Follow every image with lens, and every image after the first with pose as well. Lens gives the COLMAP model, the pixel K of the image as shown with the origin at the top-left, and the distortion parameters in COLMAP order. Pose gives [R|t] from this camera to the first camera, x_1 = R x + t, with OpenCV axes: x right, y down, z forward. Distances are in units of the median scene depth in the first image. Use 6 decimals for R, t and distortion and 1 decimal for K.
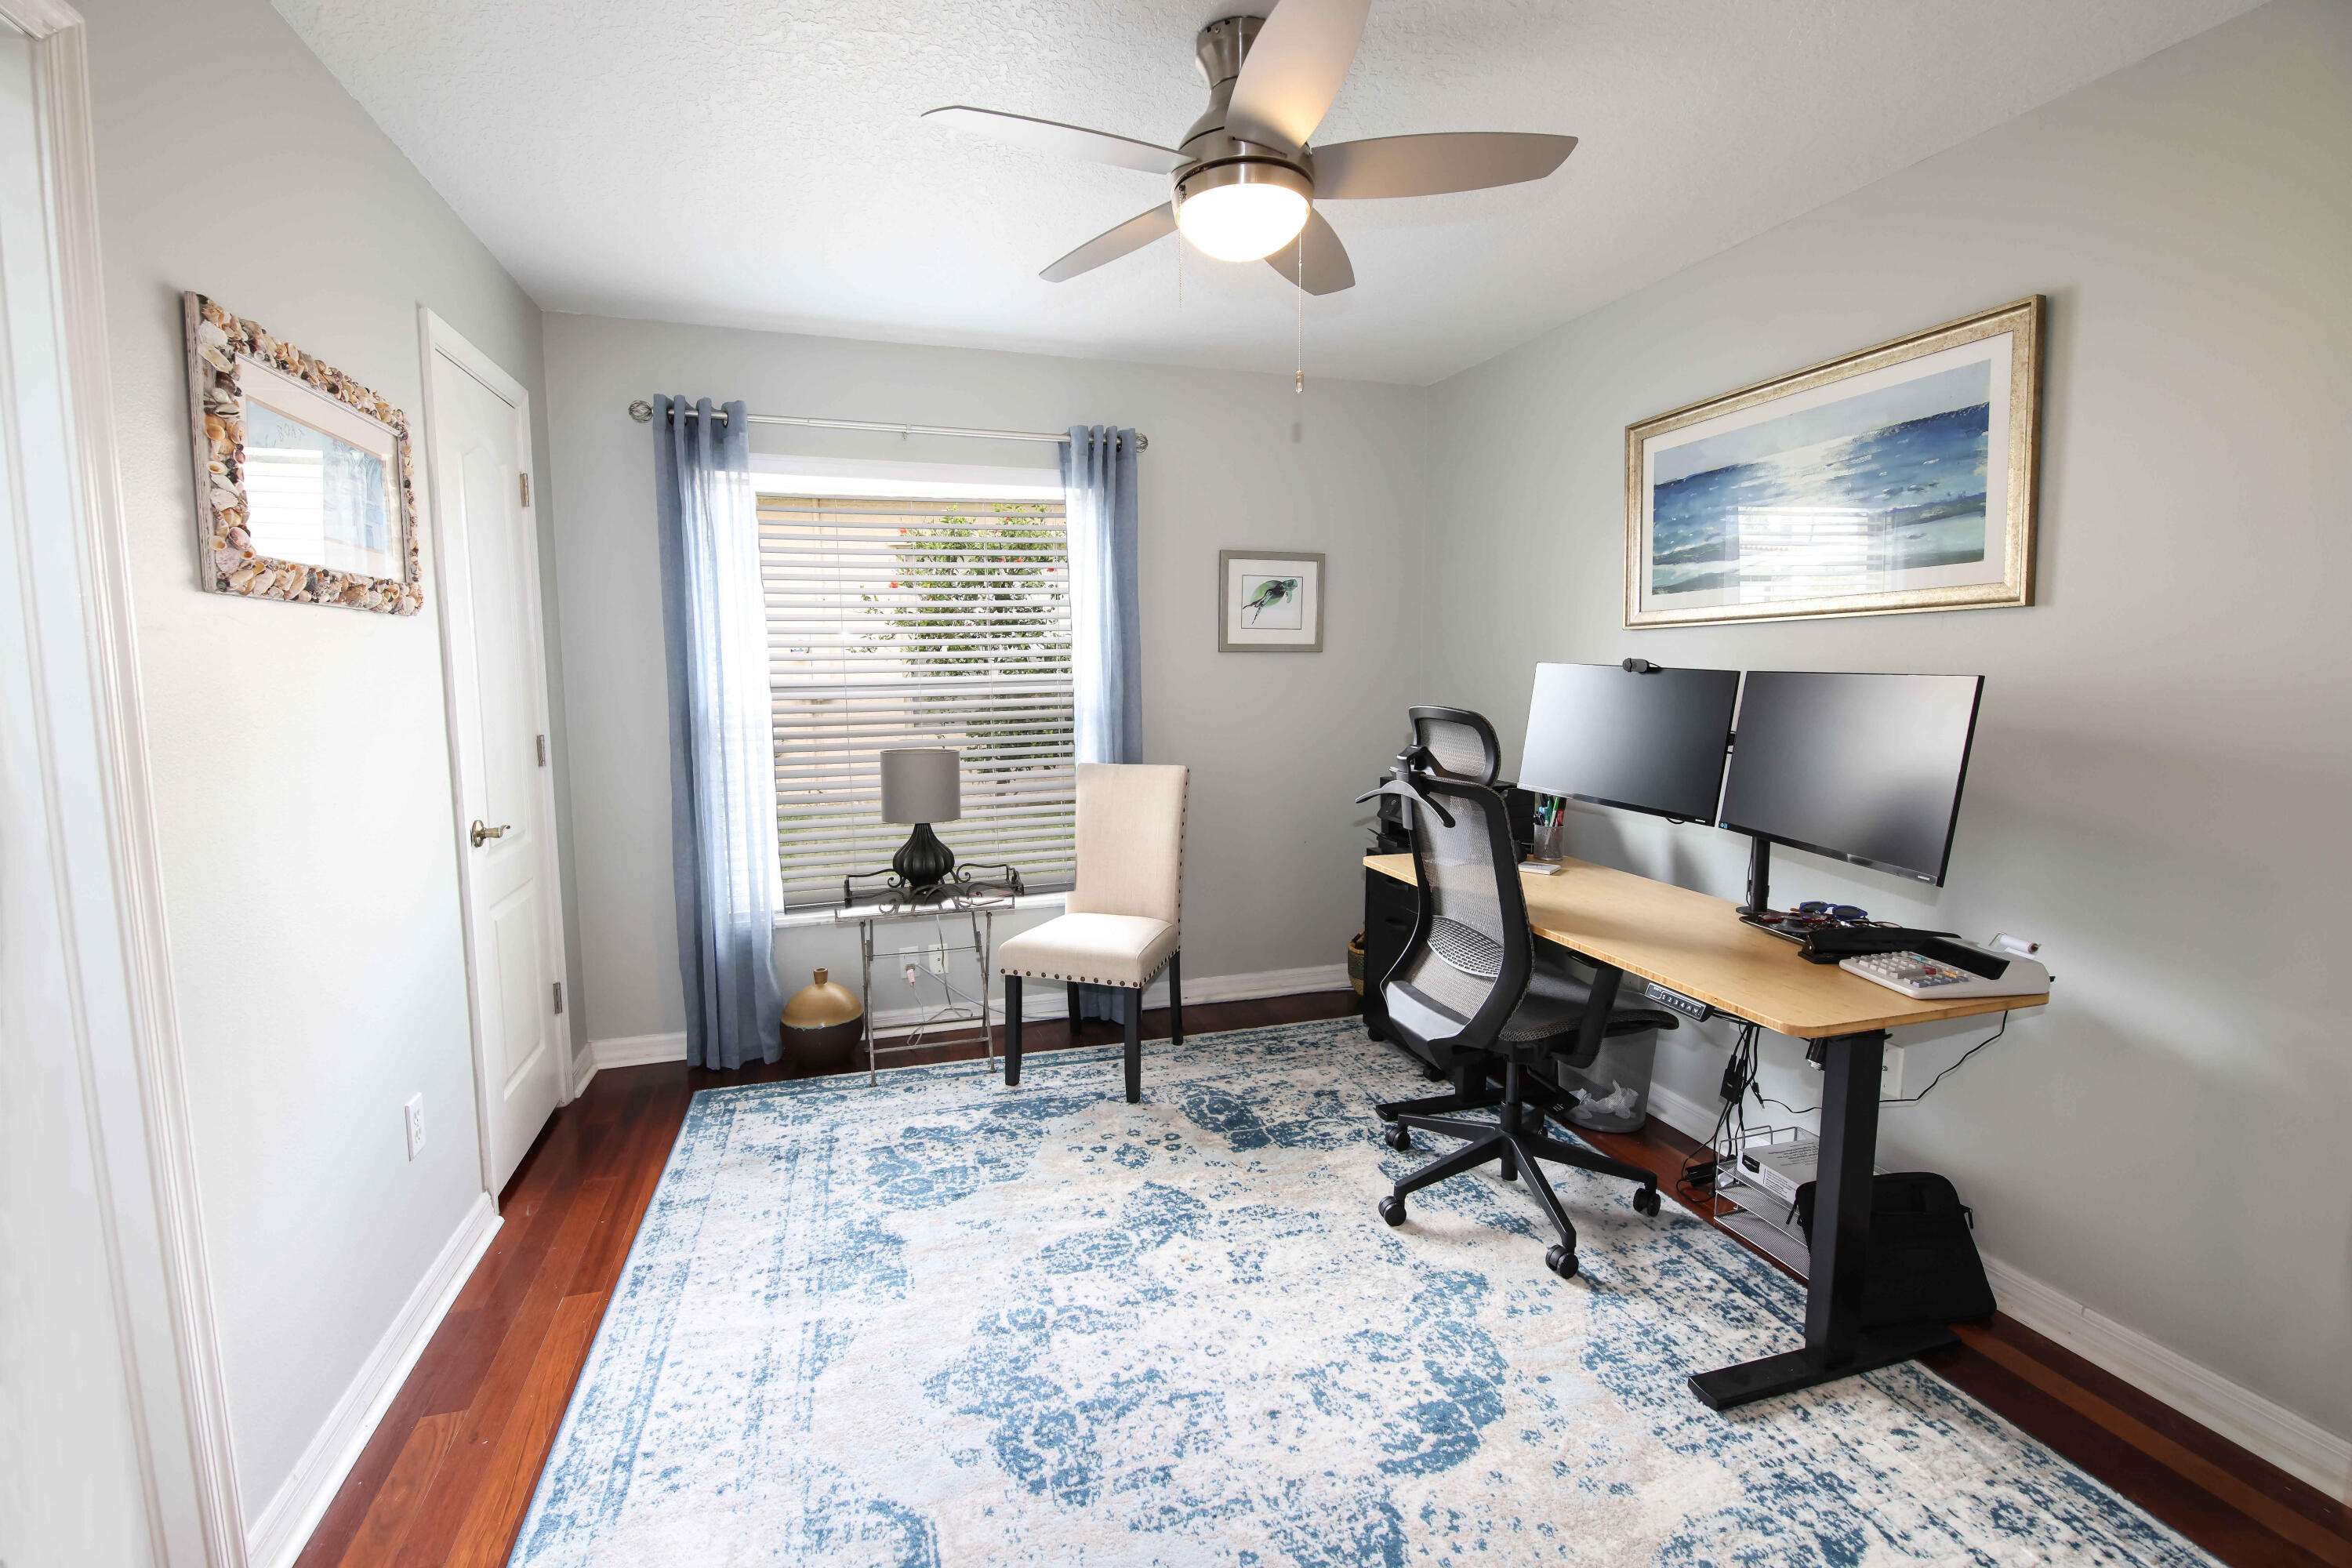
lens RADIAL K [[1016.5, 0, 1167.4], [0, 1016.5, 771.4], [0, 0, 1]] dist [0.001709, -0.014433]
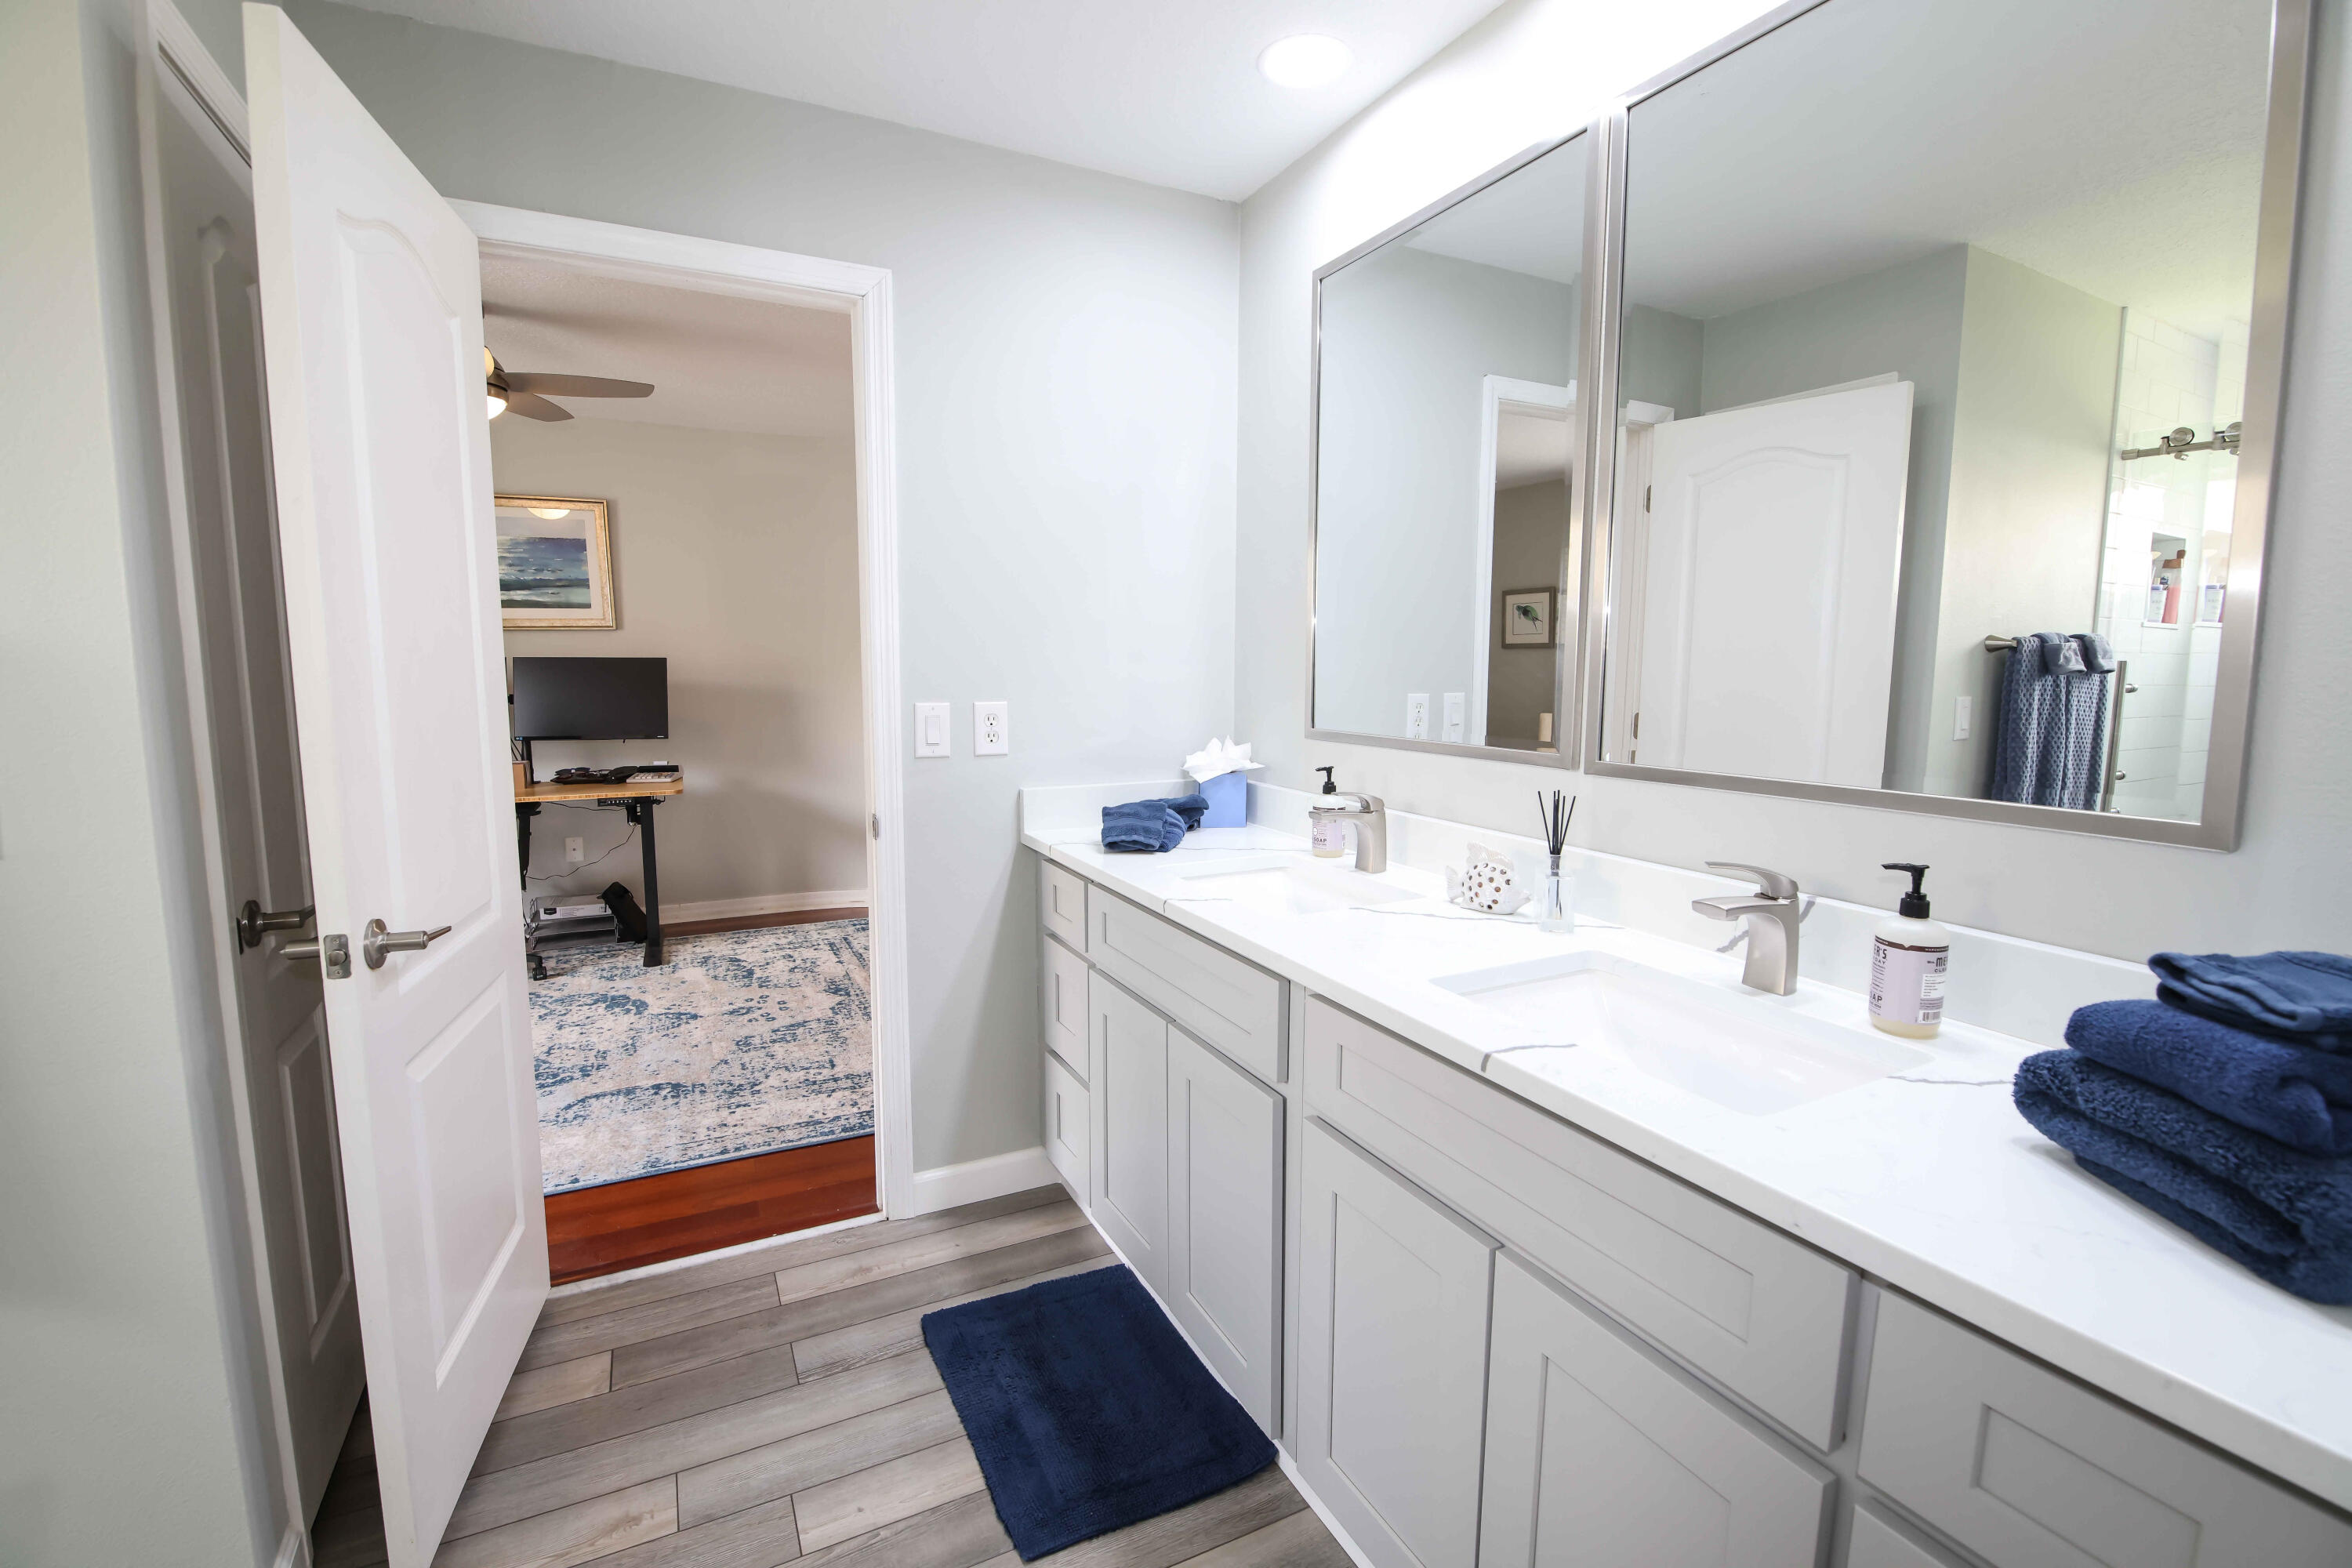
lens RADIAL K [[1016.5, 0, 1167.4], [0, 1016.5, 771.4], [0, 0, 1]] dist [0.001709, -0.014433]
pose [[-0.151746, -0.106894, 0.982622, -1.960005], [0.110951, 0.986010, 0.124396, 0.016547], [-0.982173, 0.127900, -0.137763, 0.097238]]
